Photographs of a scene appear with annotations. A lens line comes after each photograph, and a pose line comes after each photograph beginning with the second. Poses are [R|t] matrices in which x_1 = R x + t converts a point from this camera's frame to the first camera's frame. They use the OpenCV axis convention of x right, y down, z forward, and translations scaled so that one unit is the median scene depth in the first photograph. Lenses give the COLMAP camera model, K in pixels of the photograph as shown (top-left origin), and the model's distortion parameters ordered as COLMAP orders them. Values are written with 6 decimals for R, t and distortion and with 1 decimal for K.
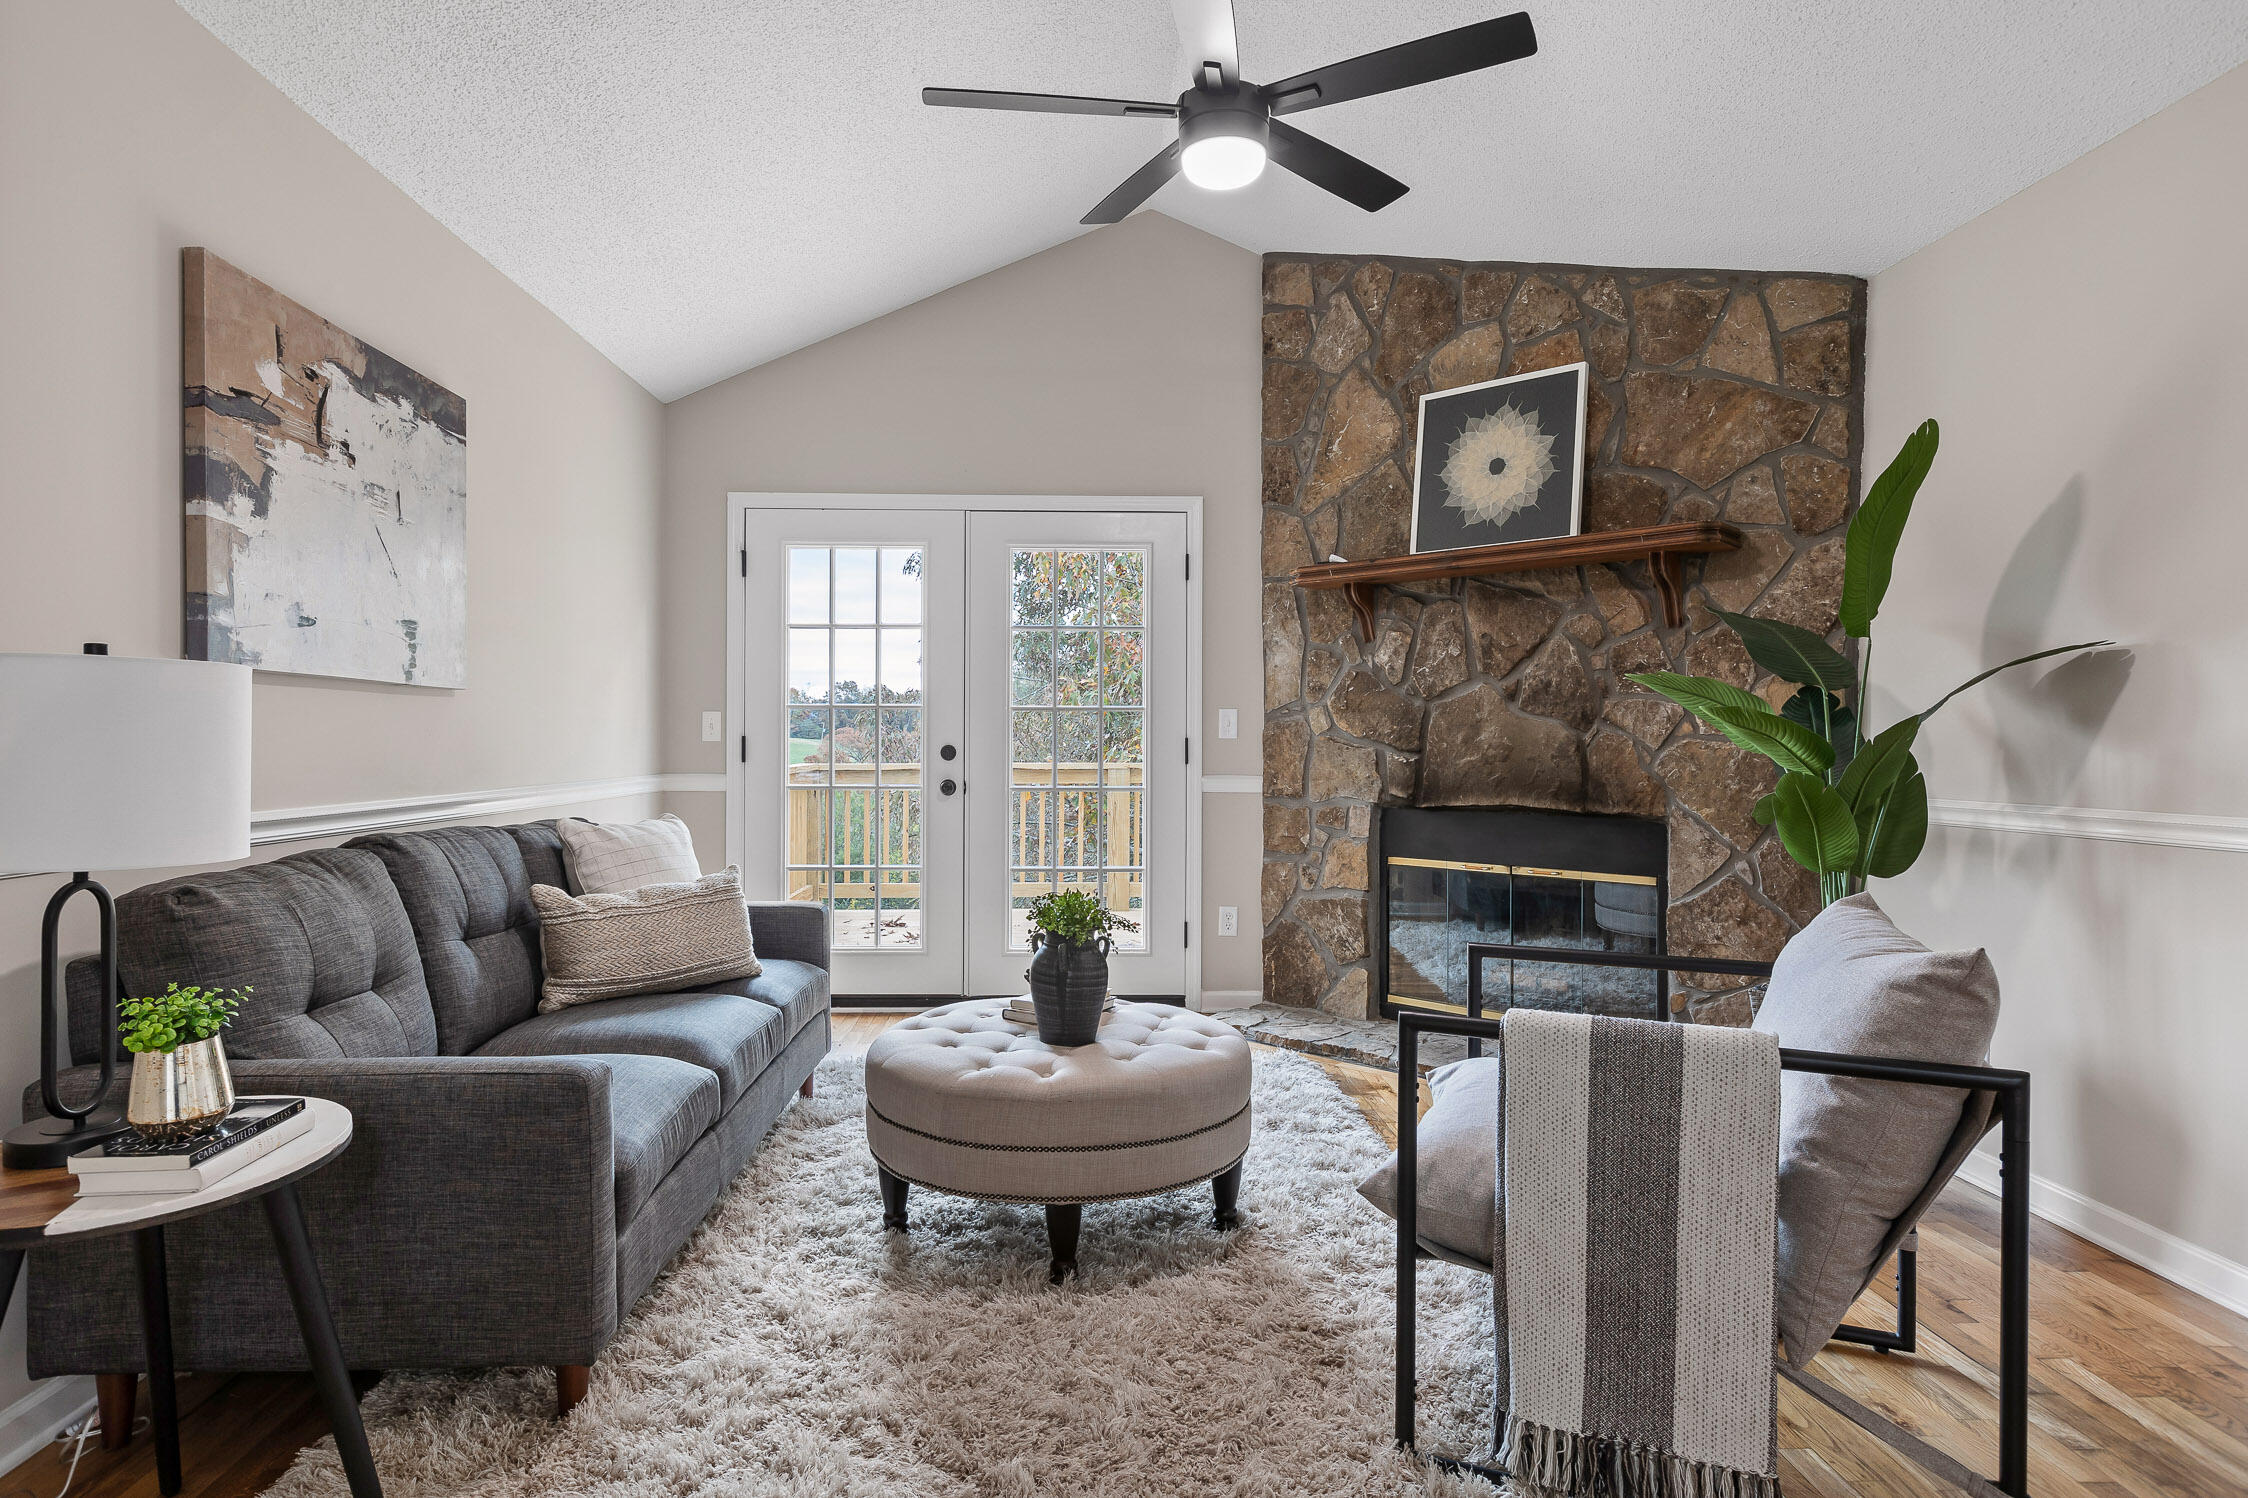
lens RADIAL K [[1247.6, 0, 1096.4], [0, 1247.6, 742.9], [0, 0, 1]] dist [0.006207, 0.000956]
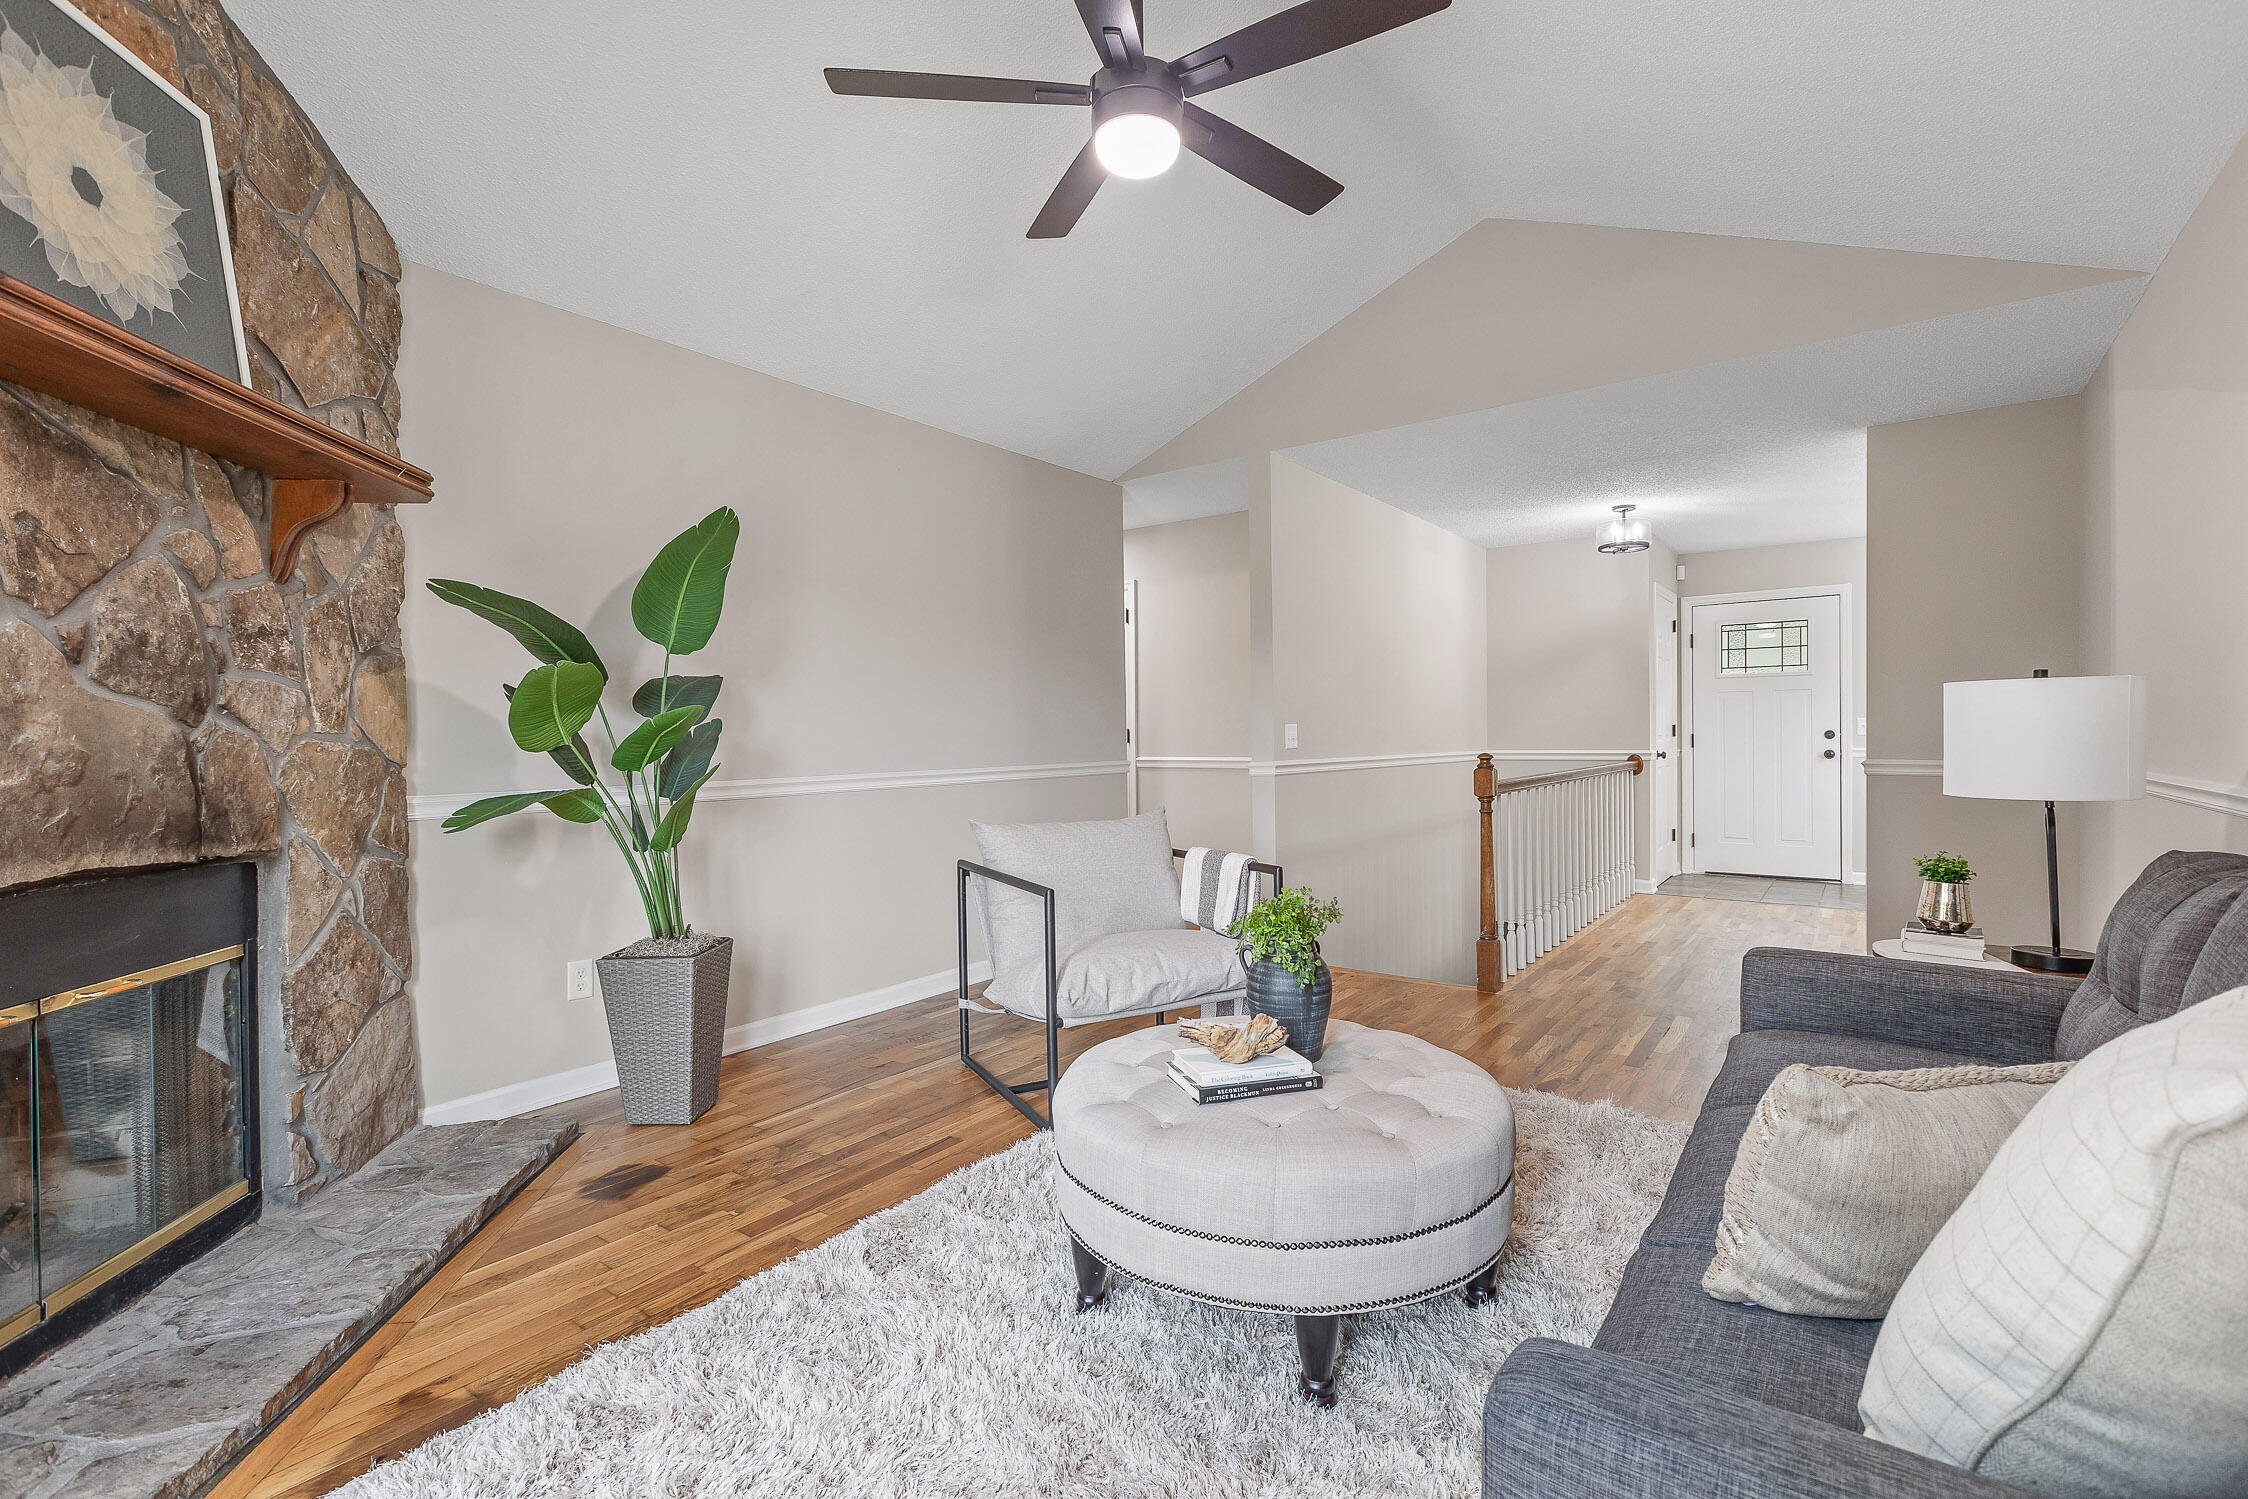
lens RADIAL K [[1006.9, 0, 1128.9], [0, 1006.9, 755.0], [0, 0, 1]] dist [0.008157, -0.002713]
pose [[-0.780251, -0.007624, 0.625420, -0.273213], [0.005398, 0.999806, 0.018922, -0.002165], [-0.625443, 0.018140, -0.780059, 1.142040]]
